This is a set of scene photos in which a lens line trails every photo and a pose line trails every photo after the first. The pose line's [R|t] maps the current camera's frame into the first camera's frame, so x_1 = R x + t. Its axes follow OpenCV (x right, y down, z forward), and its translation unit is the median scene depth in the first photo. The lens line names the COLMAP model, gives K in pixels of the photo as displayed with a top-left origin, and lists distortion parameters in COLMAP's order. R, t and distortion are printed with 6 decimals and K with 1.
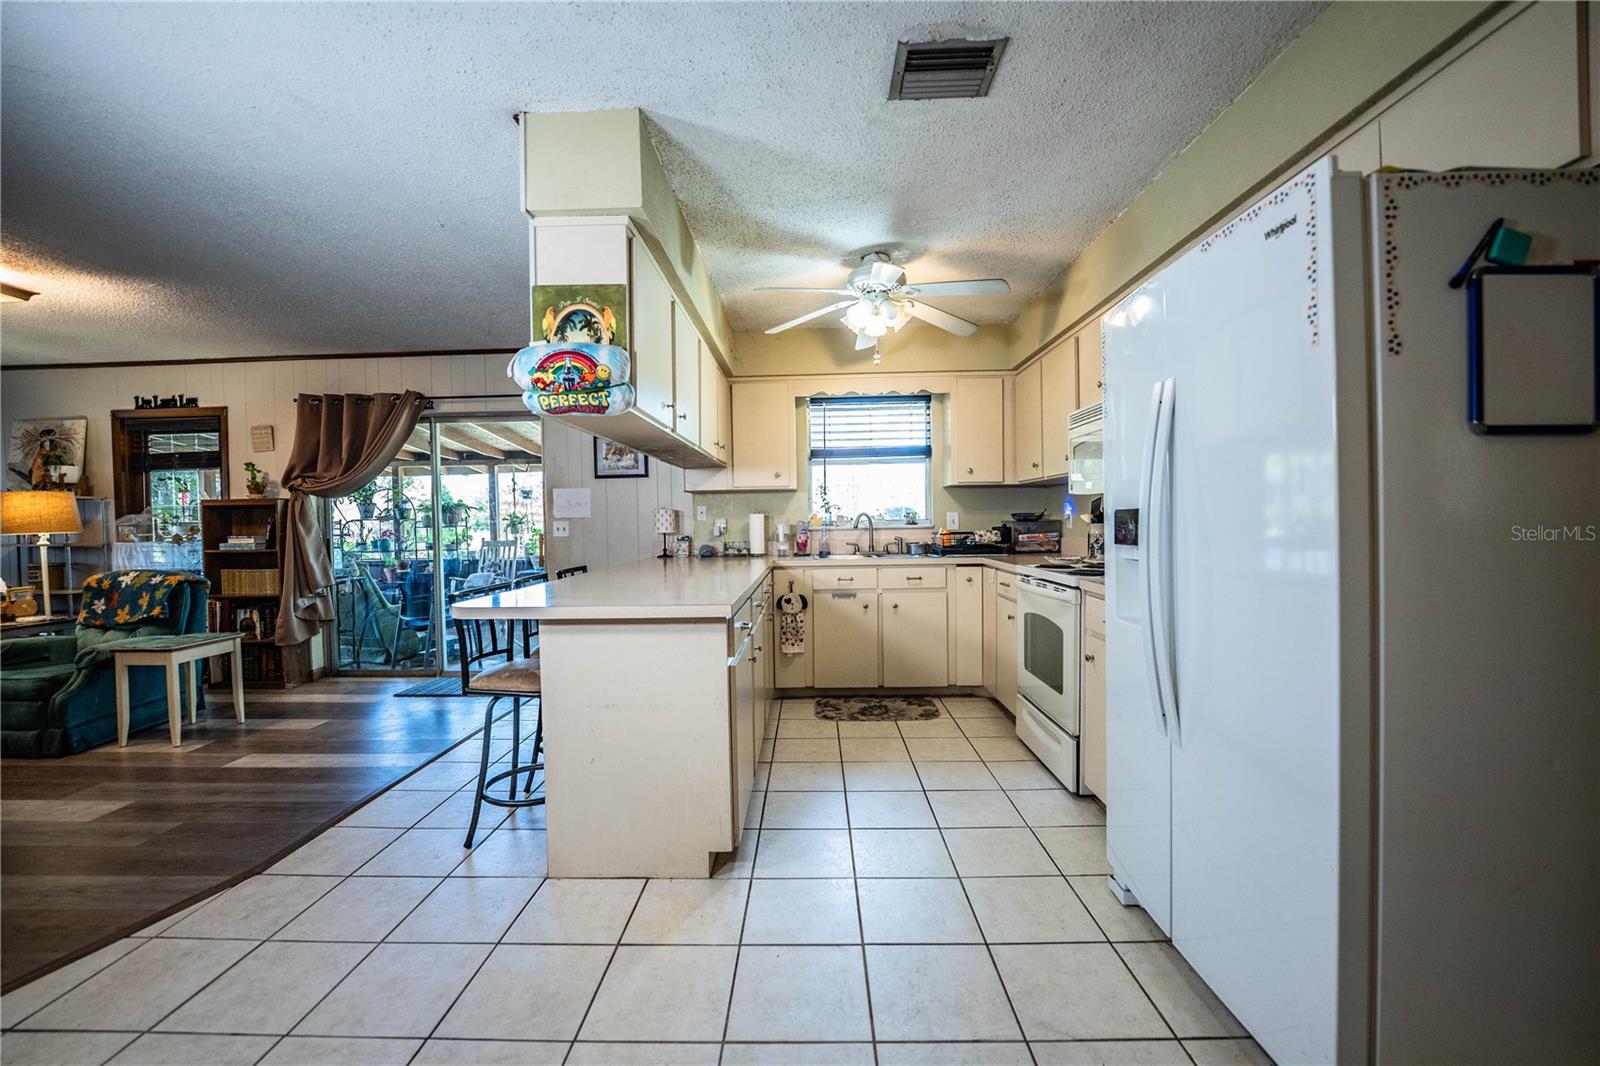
lens RADIAL K [[654.7, 0, 796.1], [0, 654.7, 532.7], [0, 0, 1]] dist [-0.021420, 0.000523]
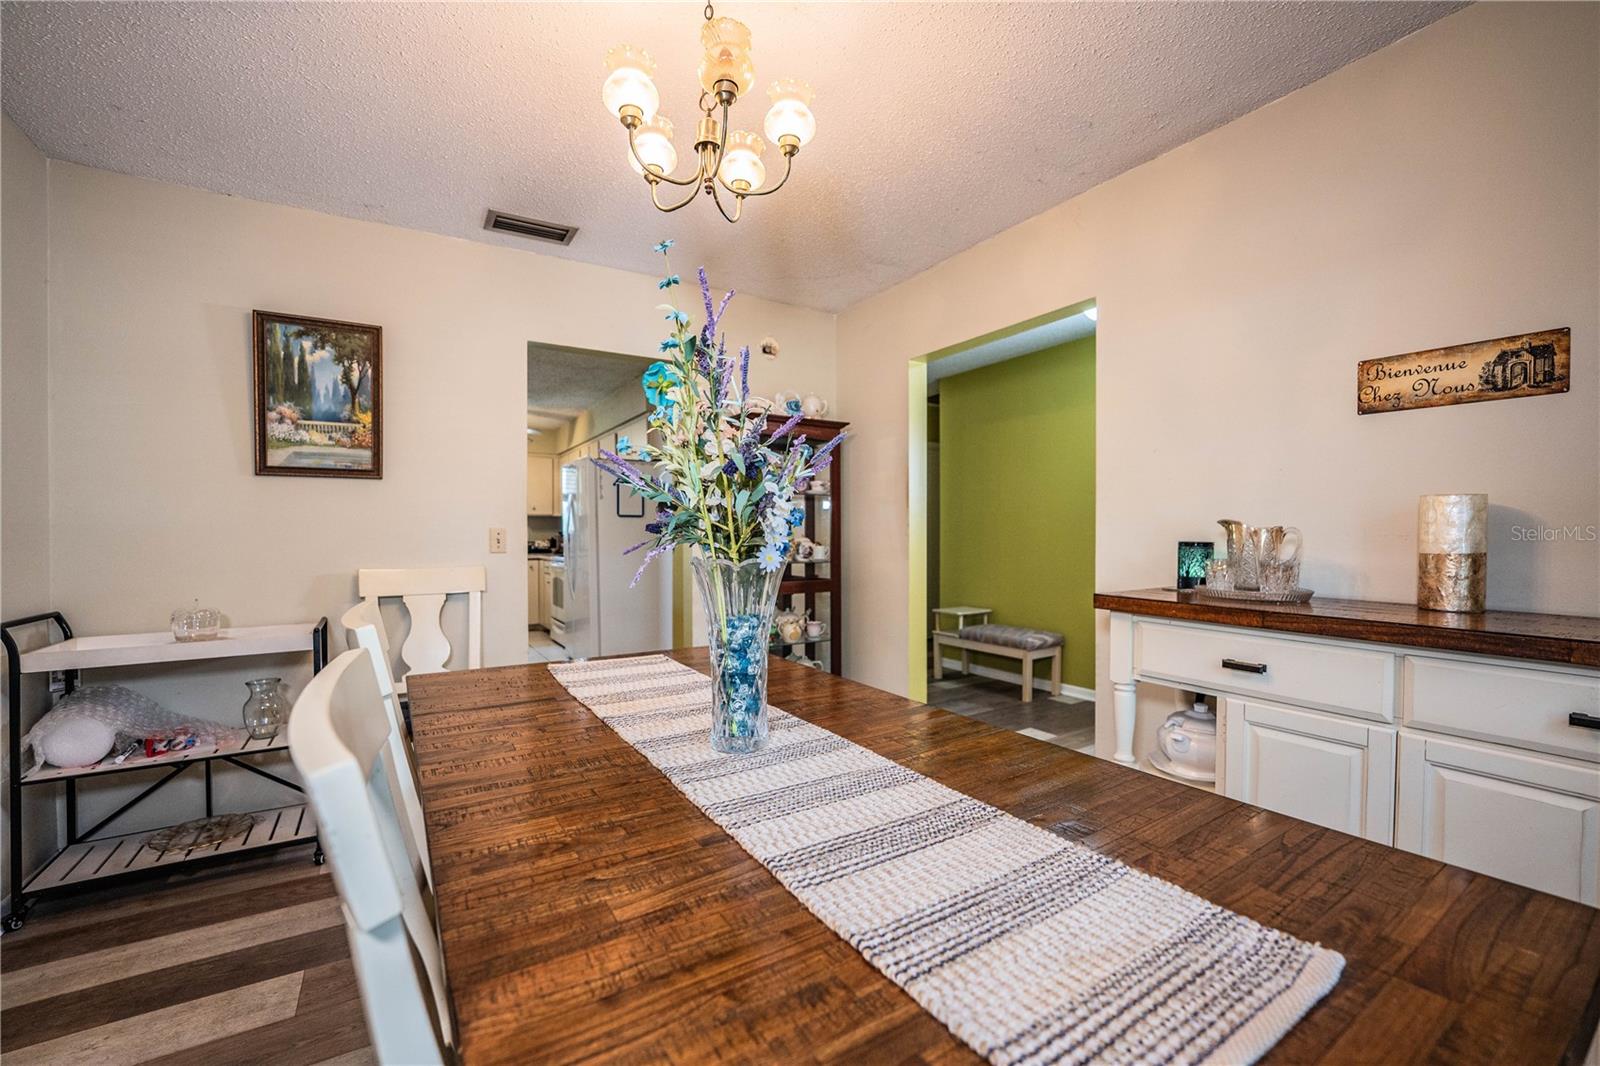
lens RADIAL K [[652.5, 0, 805.0], [0, 652.5, 539.3], [0, 0, 1]] dist [-0.024337, 0.000071]
pose [[0.828835, 0.005371, 0.559467, -0.114077], [0.003818, 0.999876, -0.015255, 0.020919], [-0.559479, 0.014780, 0.828712, -0.883596]]
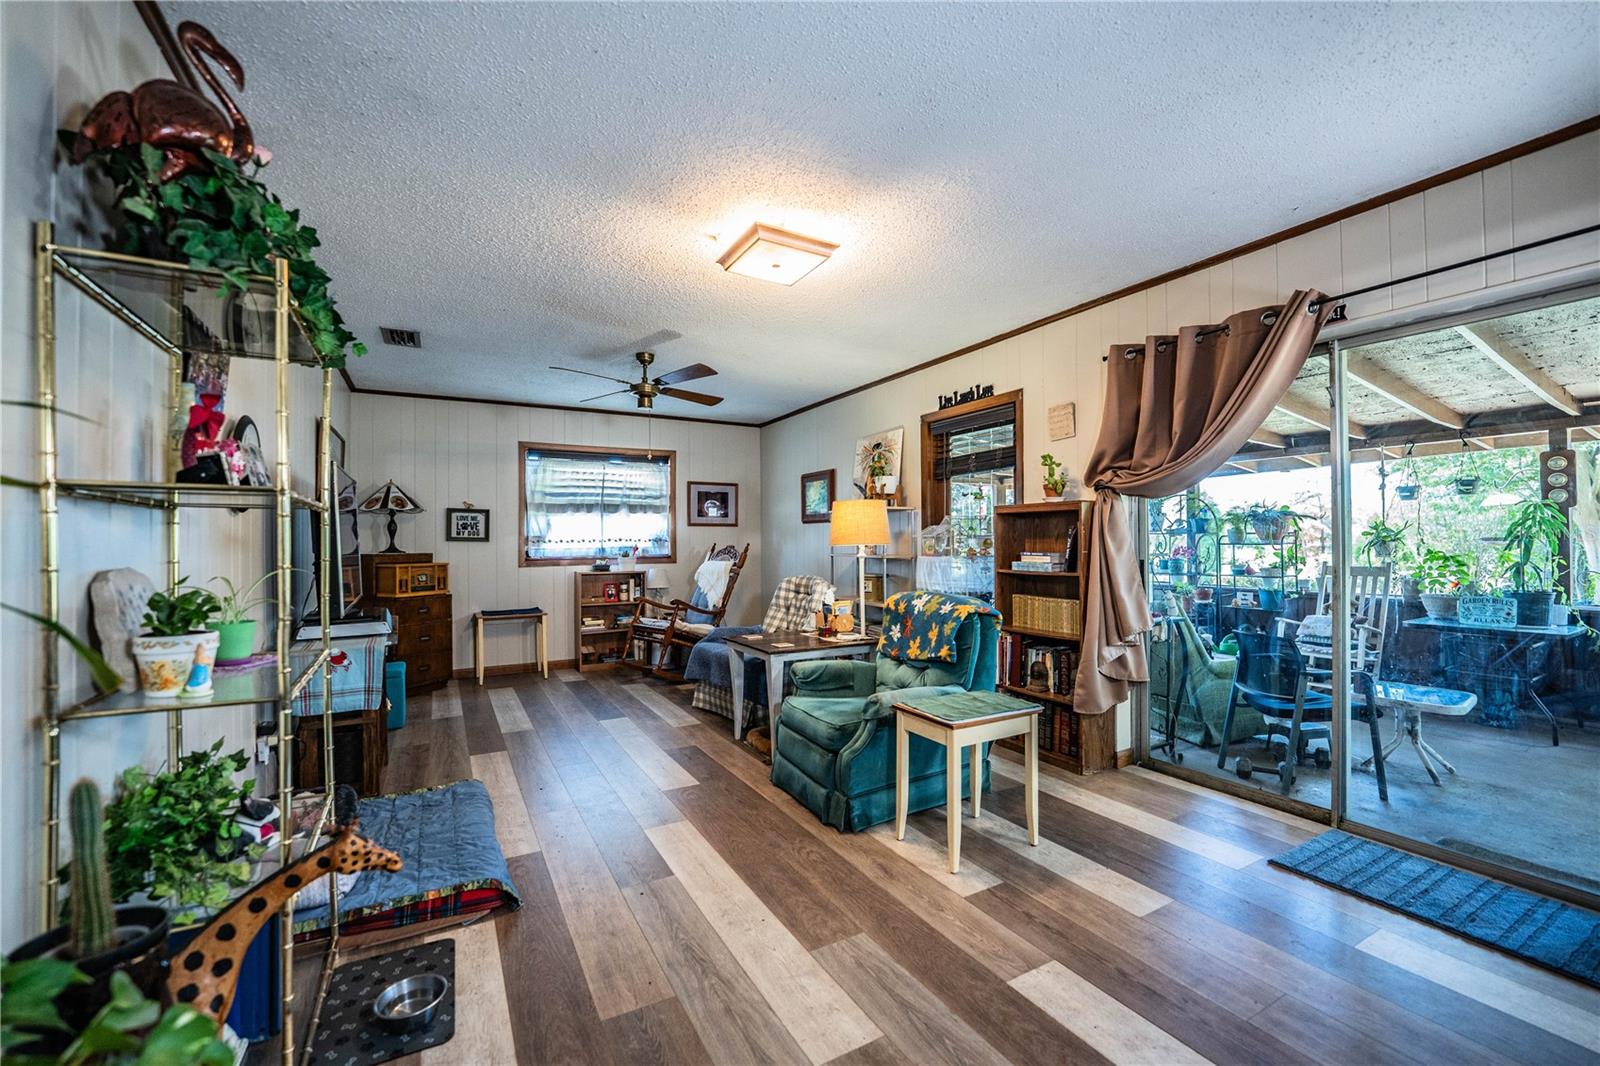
lens RADIAL K [[652.5, 0, 805.0], [0, 652.5, 539.3], [0, 0, 1]] dist [-0.024337, 0.000071]
pose [[0.515713, 0.010742, -0.856694, -0.358667], [-0.022618, 0.999744, -0.001080, -0.003756], [0.856463, 0.019934, 0.515824, 0.387018]]
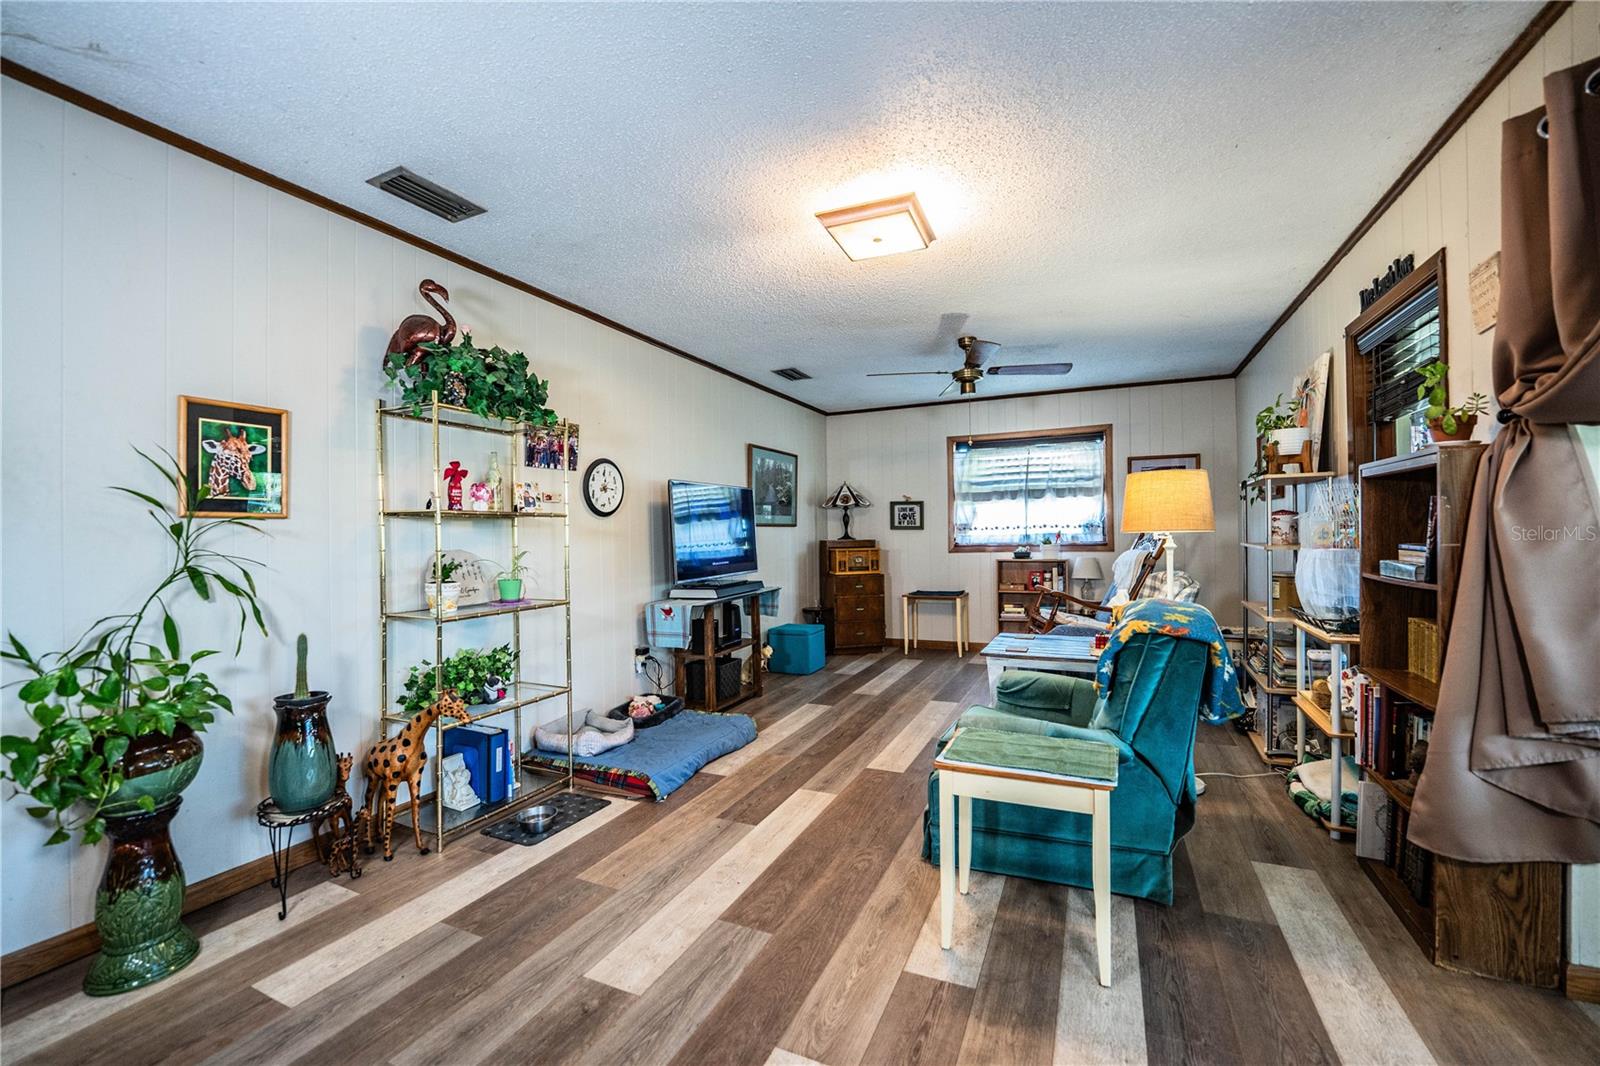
lens RADIAL K [[654.9, 0, 800.2], [0, 654.9, 536.5], [0, 0, 1]] dist [-0.023202, 0.000886]
pose [[-0.390260, 0.027452, -0.920295, -0.331365], [0.002243, 0.999581, 0.028866, -0.013520], [0.920702, 0.009201, -0.390158, 0.821271]]
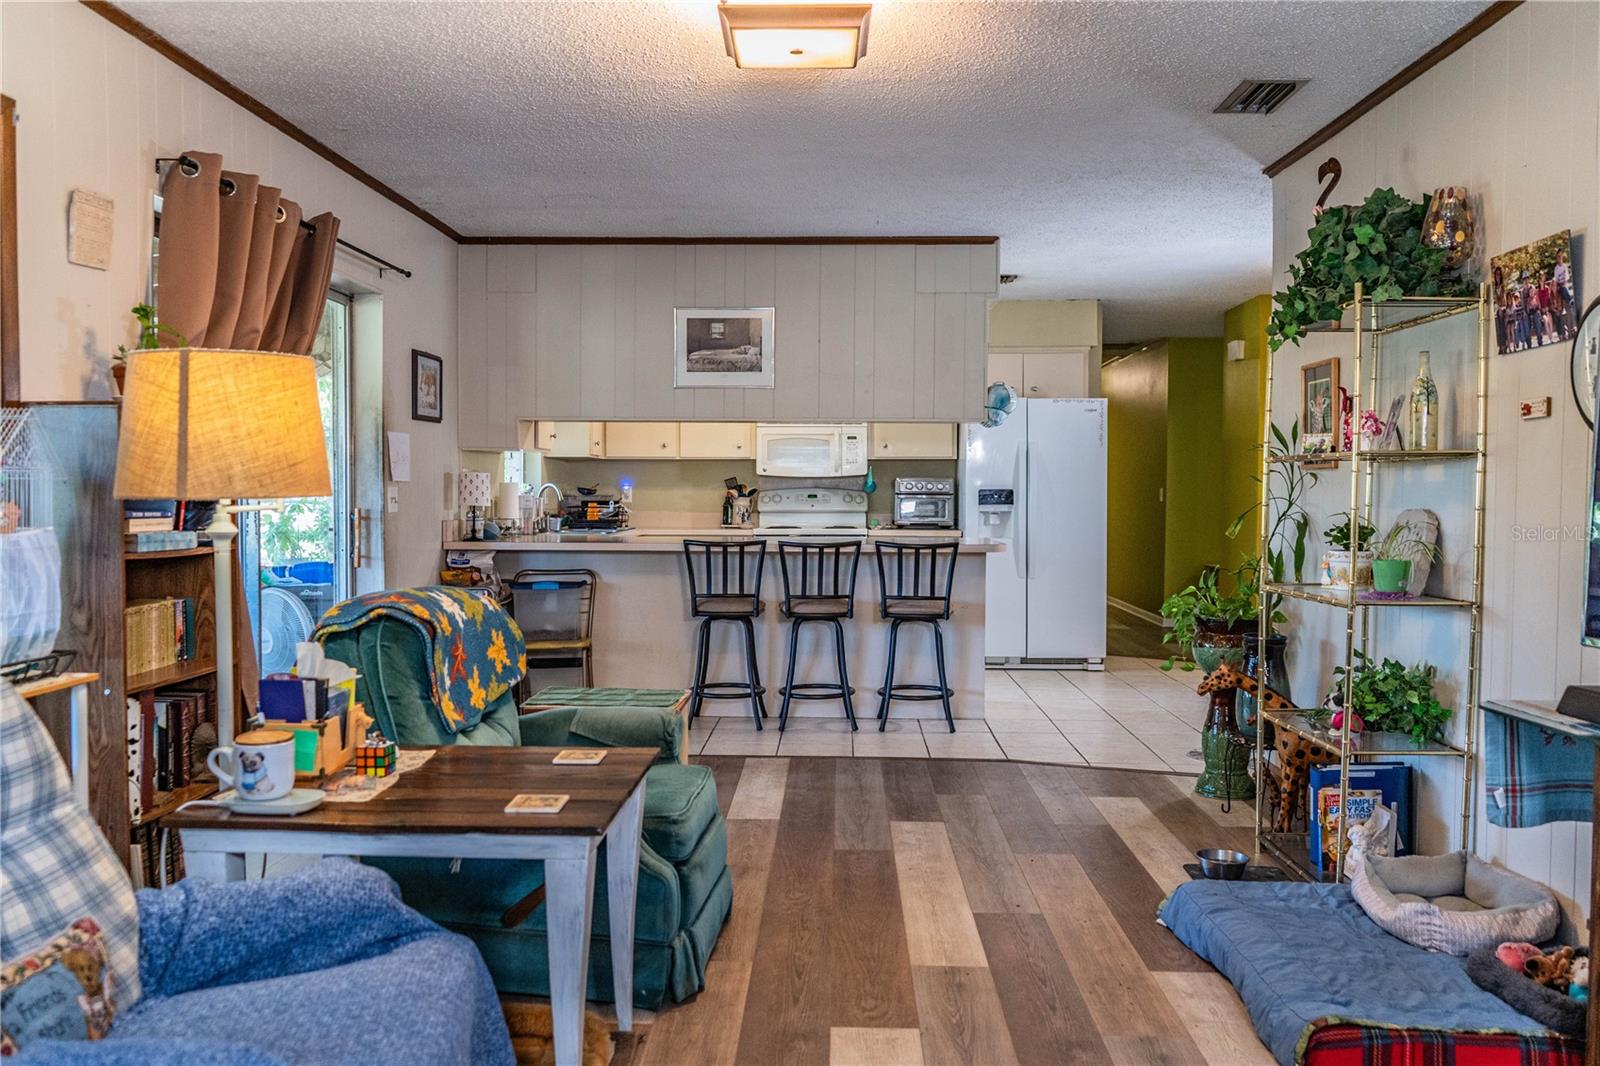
lens RADIAL K [[1291.3, 0, 797.6], [0, 1291.3, 523.4], [0, 0, 1]] dist [-0.011009, 0.012767]
pose [[0.007212, -0.009920, 0.999925, -1.619762], [0.017183, 0.999804, 0.009795, 0.011187], [-0.999826, 0.017111, 0.007381, 0.660740]]
